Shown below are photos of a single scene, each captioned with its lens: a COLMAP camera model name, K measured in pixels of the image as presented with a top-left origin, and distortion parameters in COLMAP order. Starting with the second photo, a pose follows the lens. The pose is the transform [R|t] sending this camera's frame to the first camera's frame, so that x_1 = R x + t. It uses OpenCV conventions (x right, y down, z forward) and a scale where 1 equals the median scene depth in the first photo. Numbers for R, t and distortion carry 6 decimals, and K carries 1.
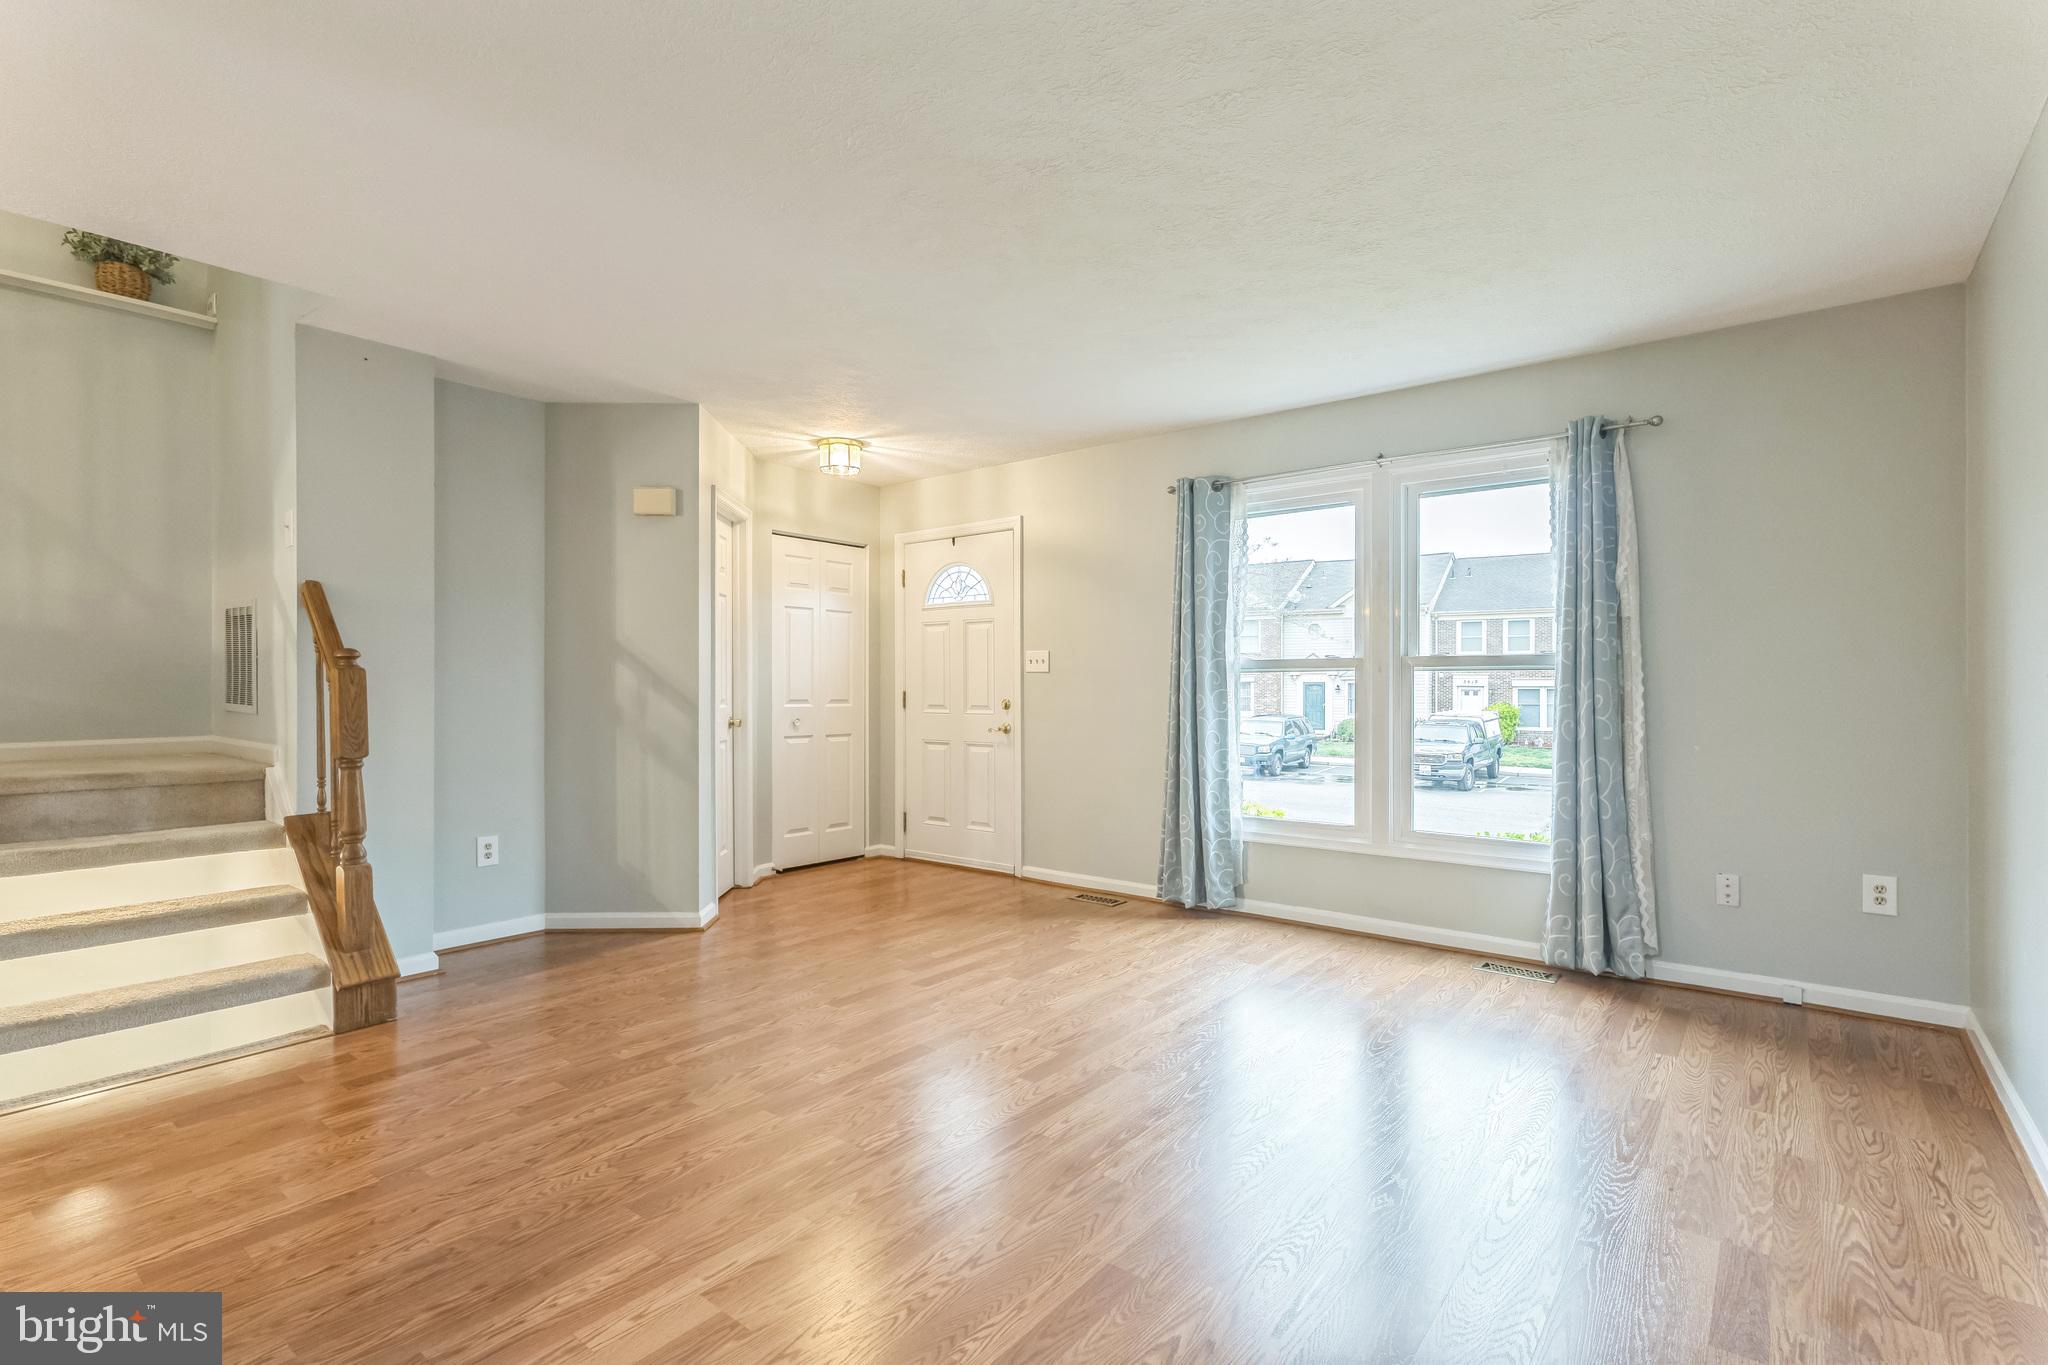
lens RADIAL K [[963.0, 0, 1022.6], [0, 963.0, 680.4], [0, 0, 1]] dist [-0.002497, 0.001360]
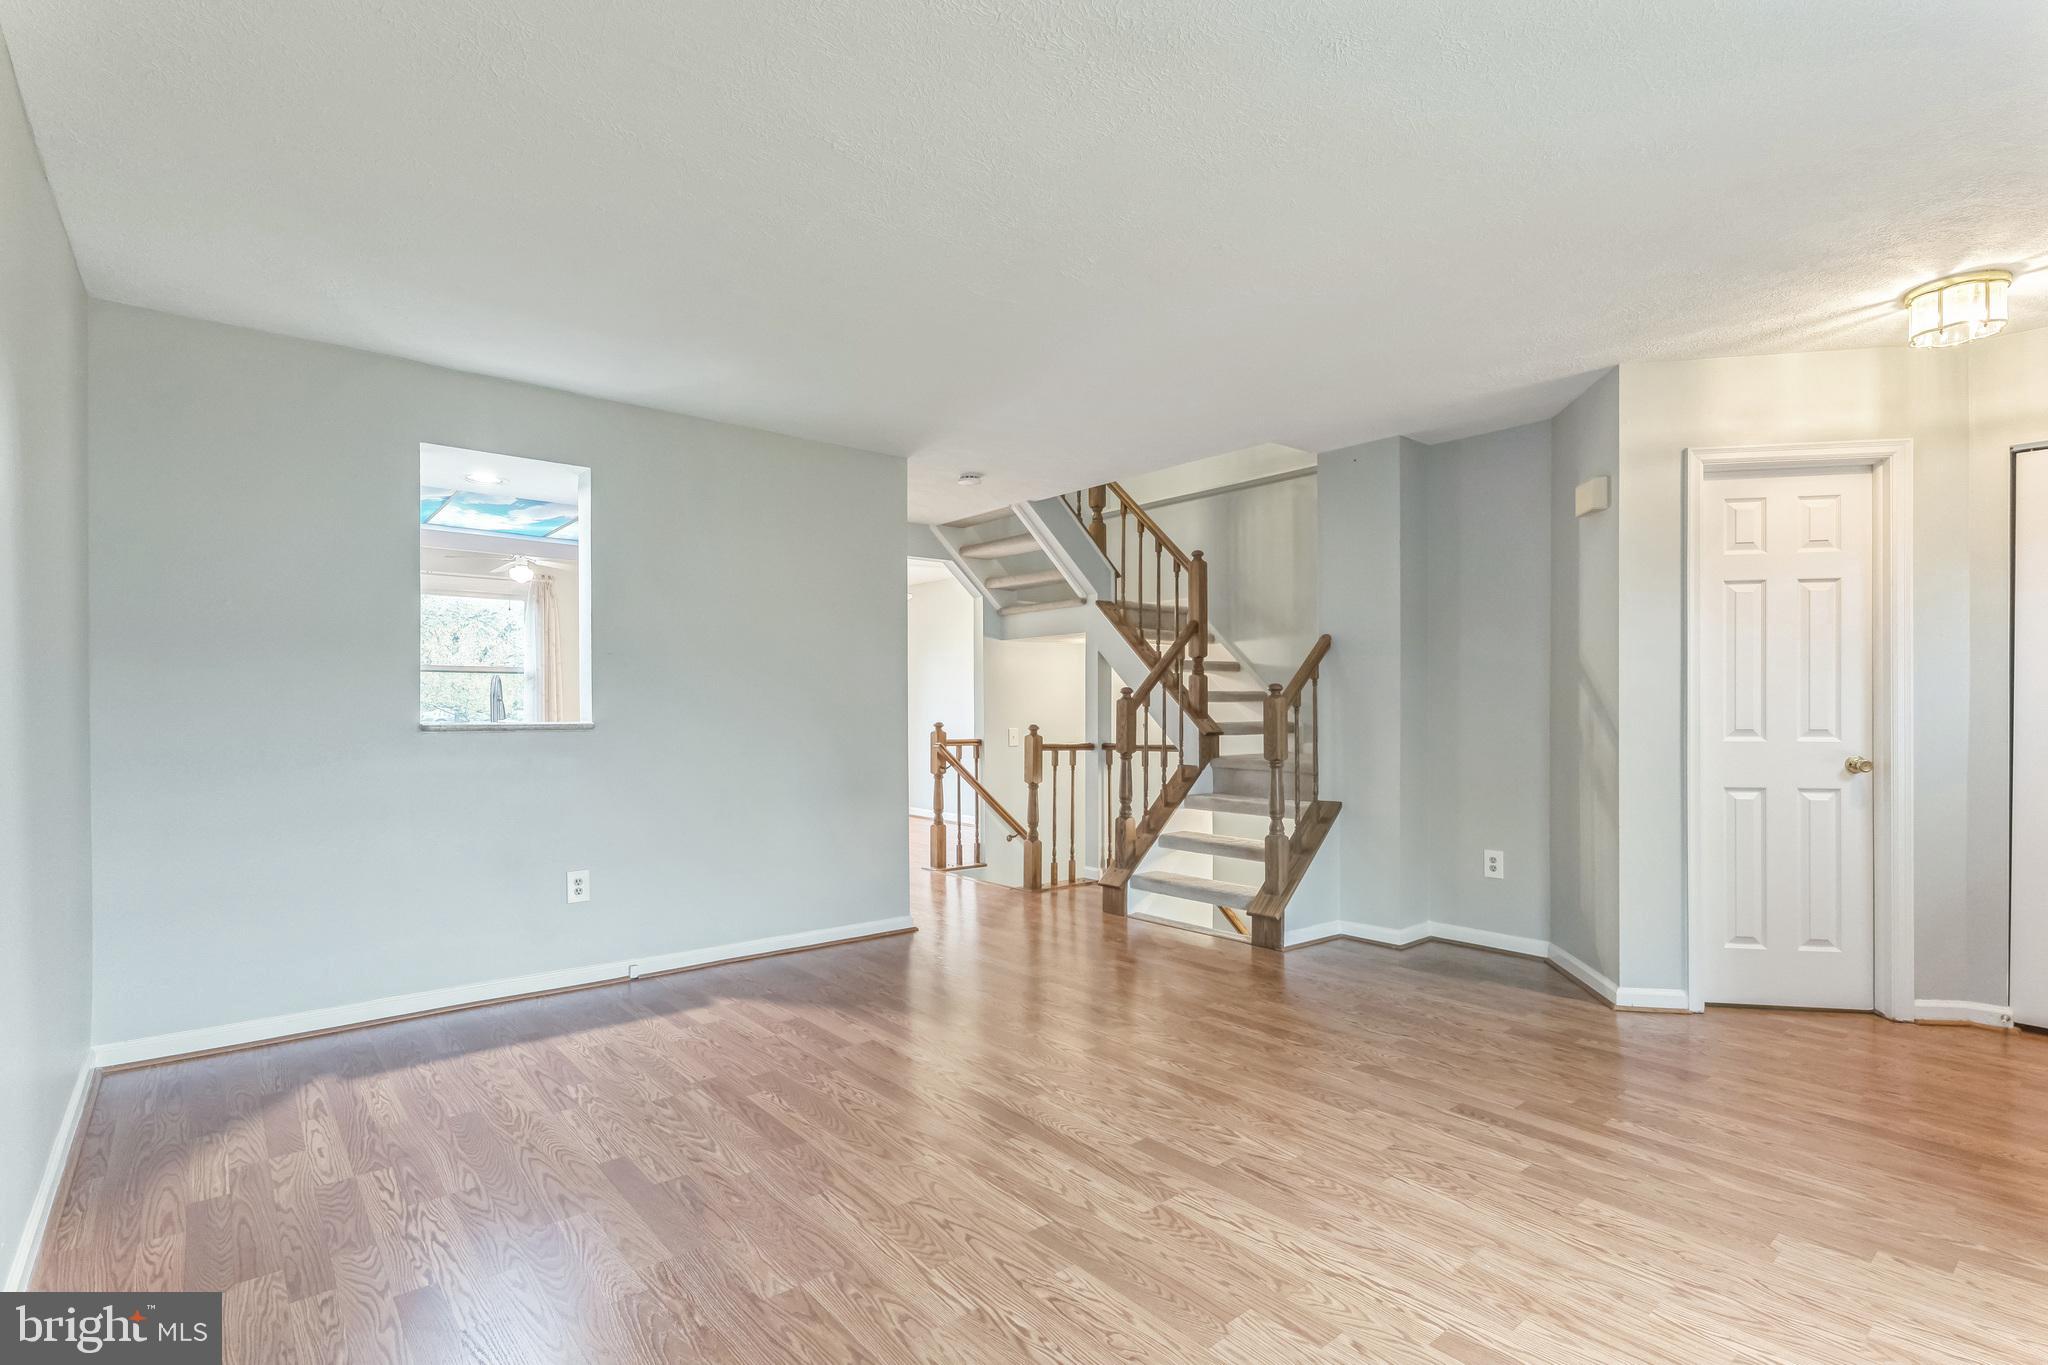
lens RADIAL K [[963.0, 0, 1006.5], [0, 963.0, 693.1], [0, 0, 1]] dist [-0.002497, 0.001360]
pose [[-0.214592, -0.015341, -0.976583, 0.584702], [0.007315, 0.999823, -0.017314, 0.001671], [0.976676, -0.010859, -0.214442, 0.676358]]
